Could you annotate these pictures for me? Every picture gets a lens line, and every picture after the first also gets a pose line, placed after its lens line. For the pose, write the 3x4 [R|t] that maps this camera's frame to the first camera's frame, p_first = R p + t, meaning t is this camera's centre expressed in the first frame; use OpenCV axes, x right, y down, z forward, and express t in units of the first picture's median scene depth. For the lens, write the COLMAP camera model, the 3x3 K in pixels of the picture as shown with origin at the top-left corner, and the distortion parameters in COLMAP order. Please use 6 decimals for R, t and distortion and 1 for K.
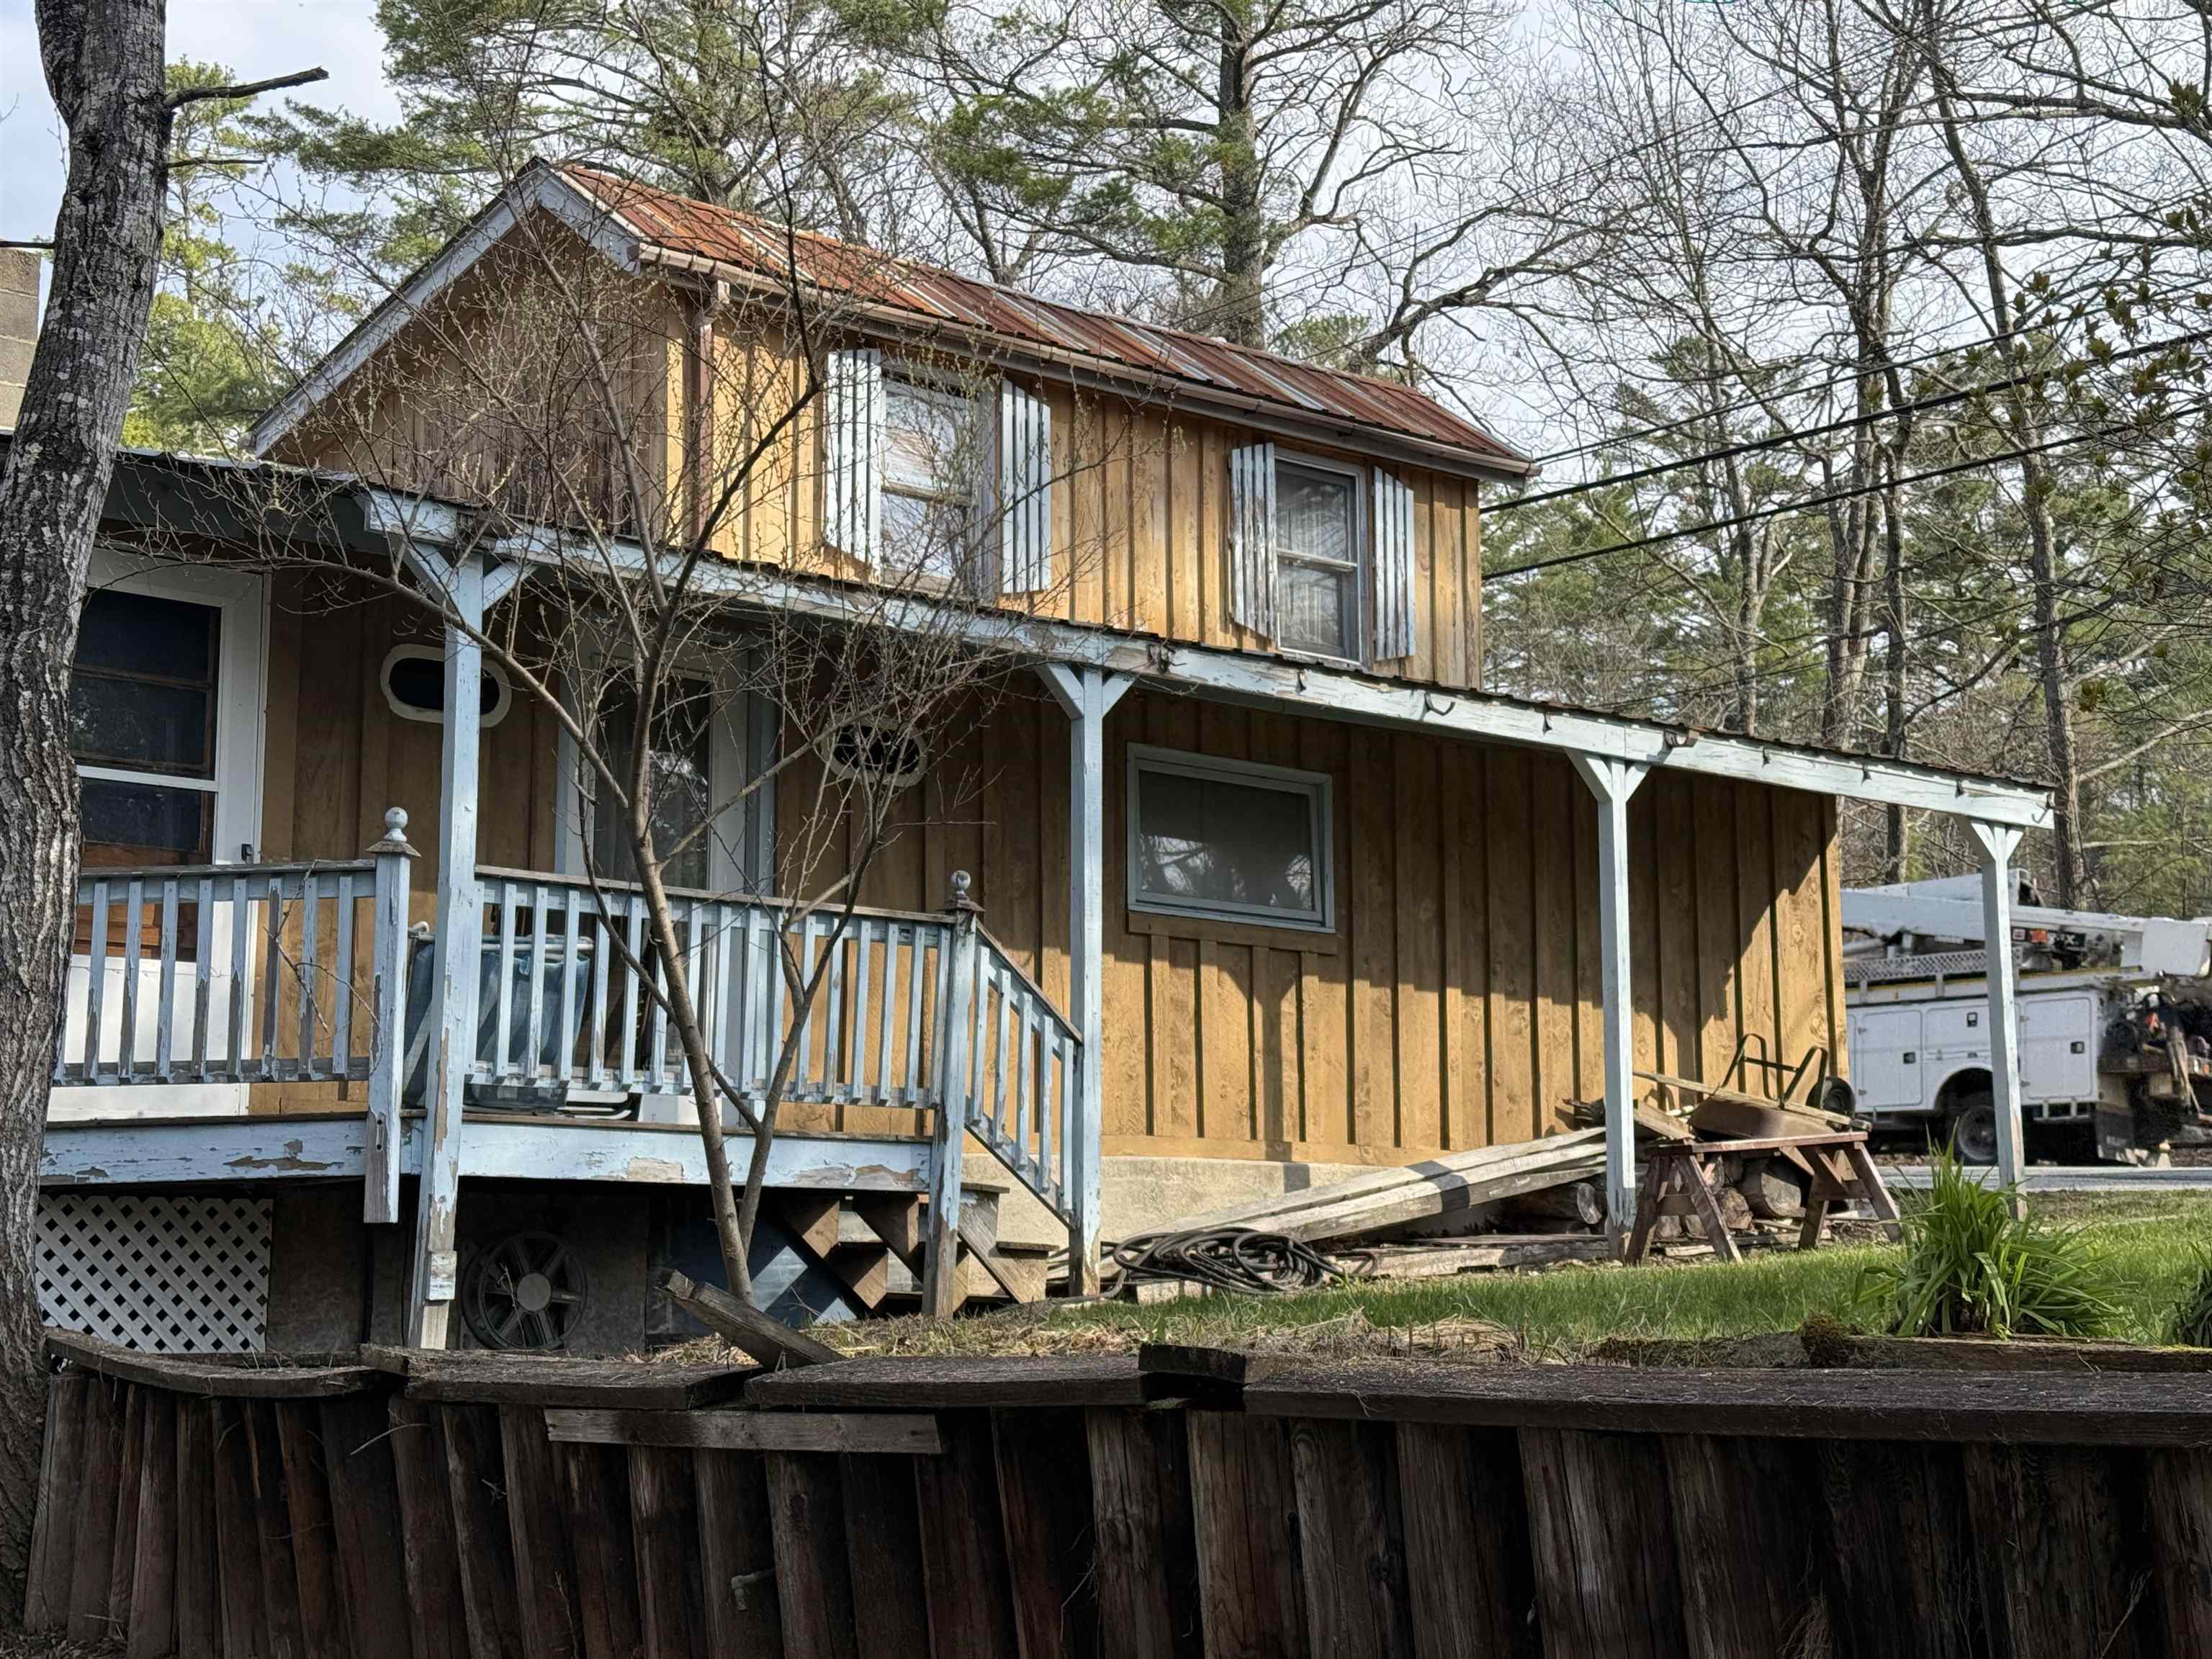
lens RADIAL K [[3059.3, 0, 1106.0], [0, 3059.3, 829.5], [0, 0, 1]] dist [0.214899, -0.476861]
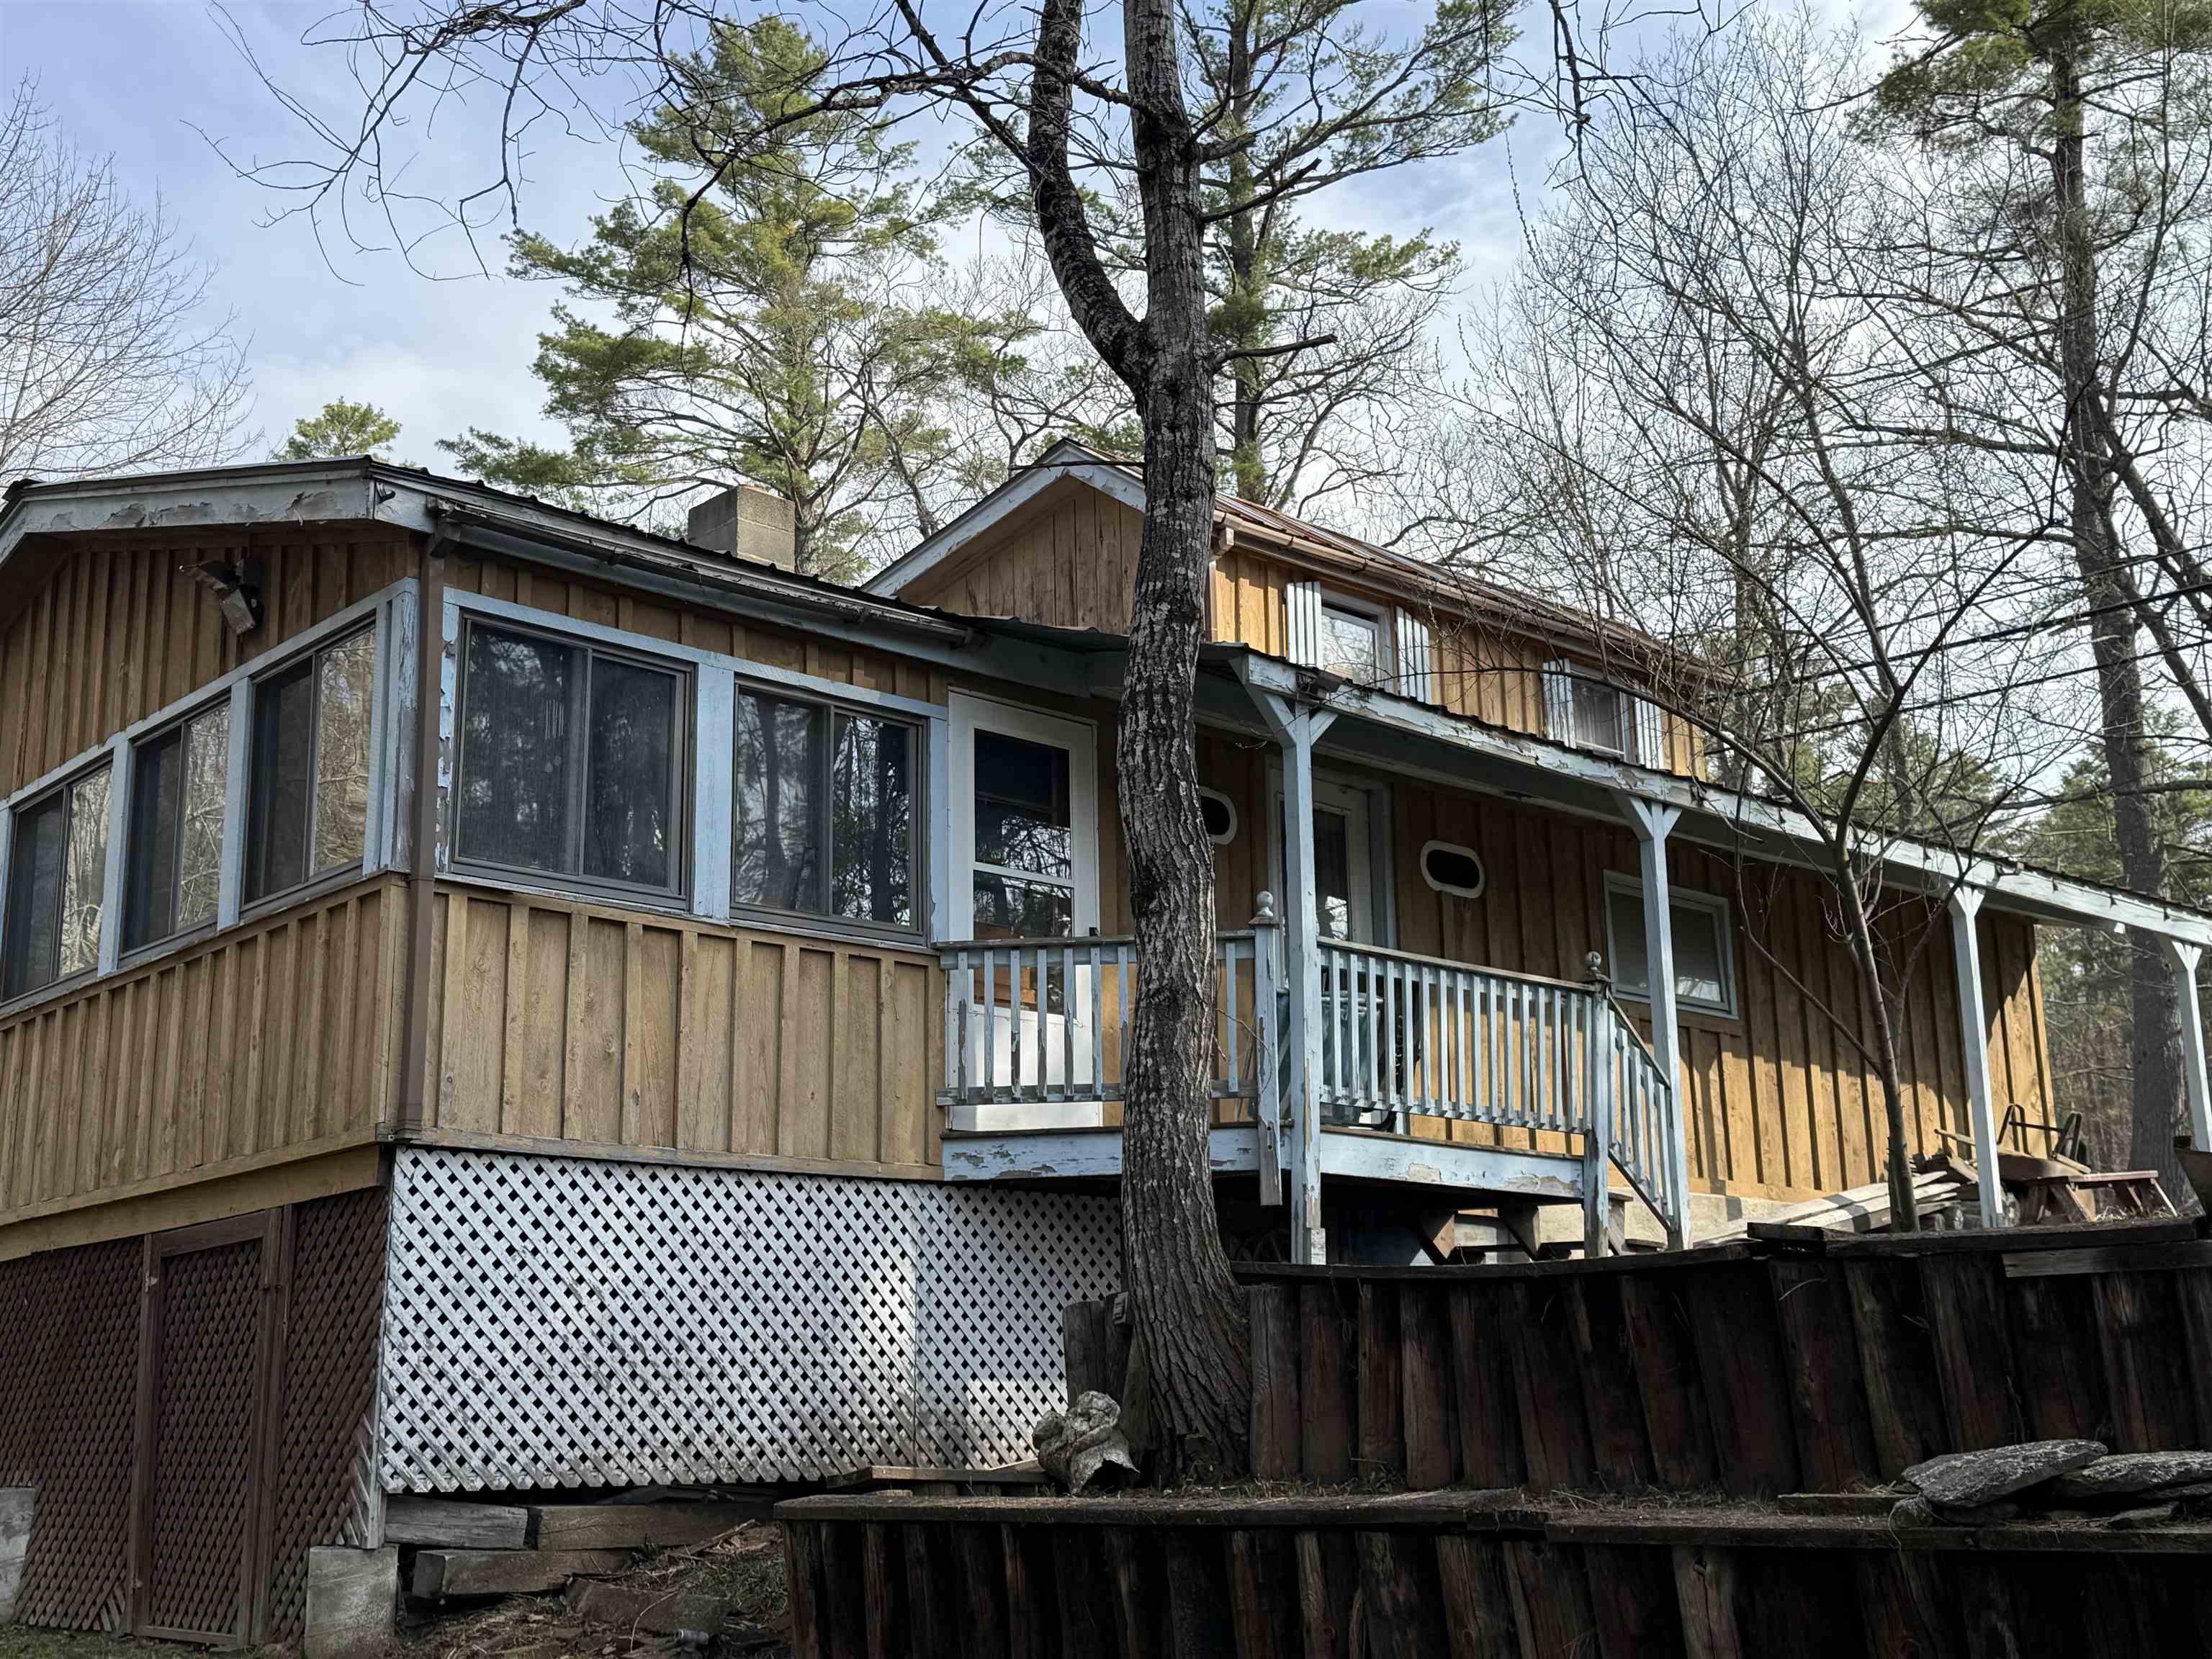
lens RADIAL K [[2448.7, 0, 1099.4], [0, 2448.7, 847.9], [0, 0, 1]] dist [0.204633, -0.439531]
pose [[0.998333, -0.000804, 0.057719, -0.261676], [0.004907, 0.997465, -0.070987, 0.035186], [-0.057516, 0.071152, 0.995806, -0.032838]]
